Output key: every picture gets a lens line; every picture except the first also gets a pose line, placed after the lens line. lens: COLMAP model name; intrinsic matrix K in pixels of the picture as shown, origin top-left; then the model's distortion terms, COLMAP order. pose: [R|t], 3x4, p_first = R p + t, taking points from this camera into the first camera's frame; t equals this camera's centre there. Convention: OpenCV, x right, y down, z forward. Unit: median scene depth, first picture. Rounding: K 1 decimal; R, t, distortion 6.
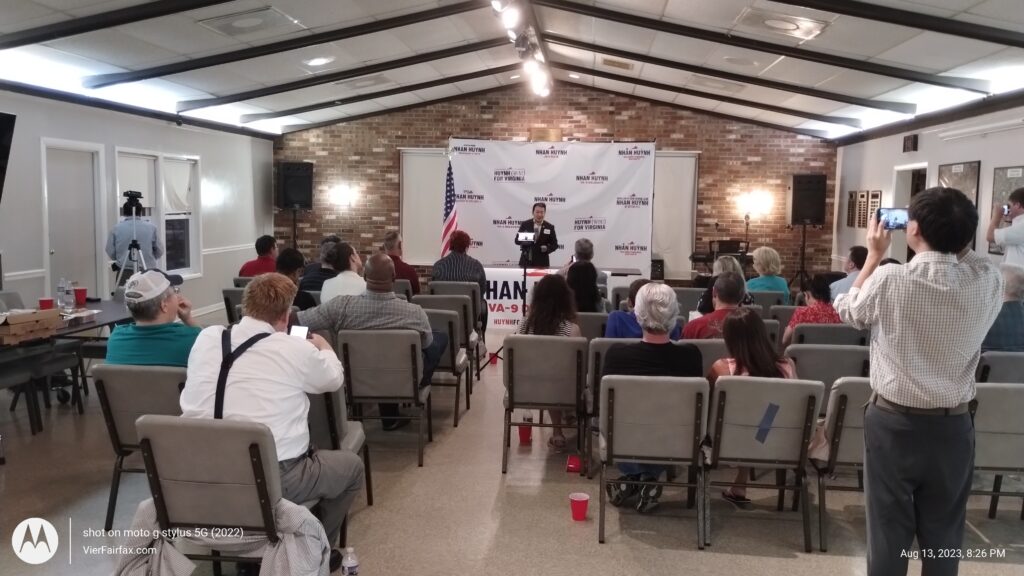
lens RADIAL K [[841.6, 0, 515.2], [0, 841.6, 276.7], [0, 0, 1]] dist [0.054526, -0.066159]
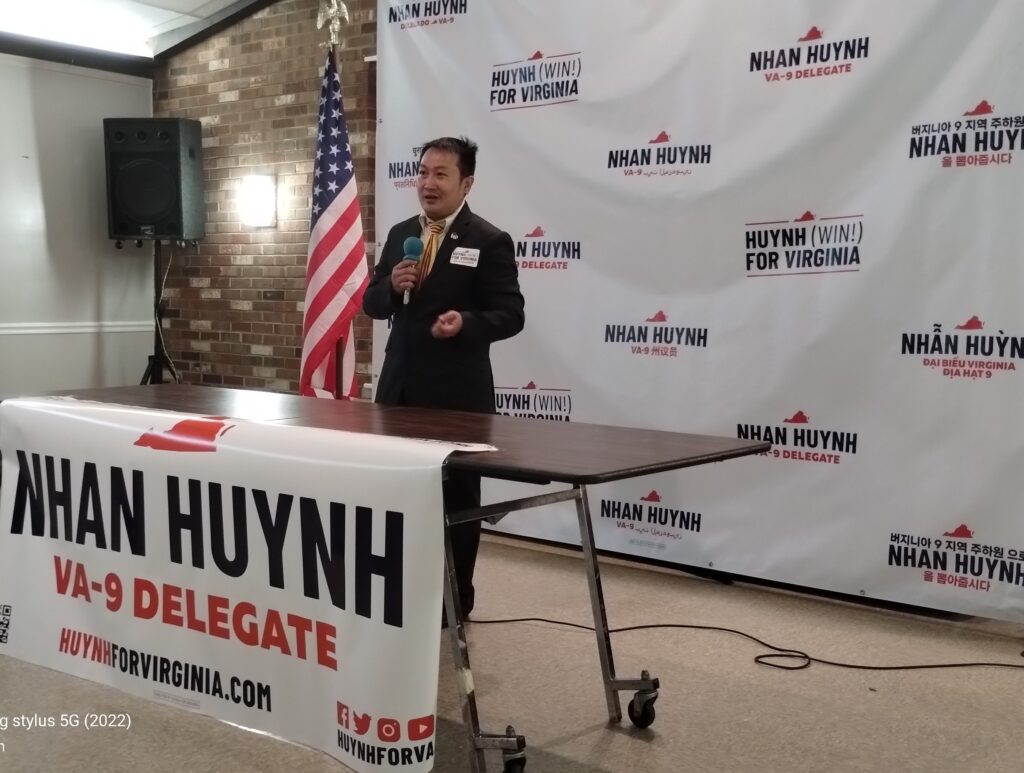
lens RADIAL K [[1233.2, 0, 521.4], [0, 1233.2, 359.4], [0, 0, 1]] dist [0.022082, 0.040603]
pose [[0.832367, 0.020828, -0.553833, 0.210674], [-0.045857, 0.998455, -0.031371, -0.013805], [0.552324, 0.051510, 0.832036, 0.631301]]
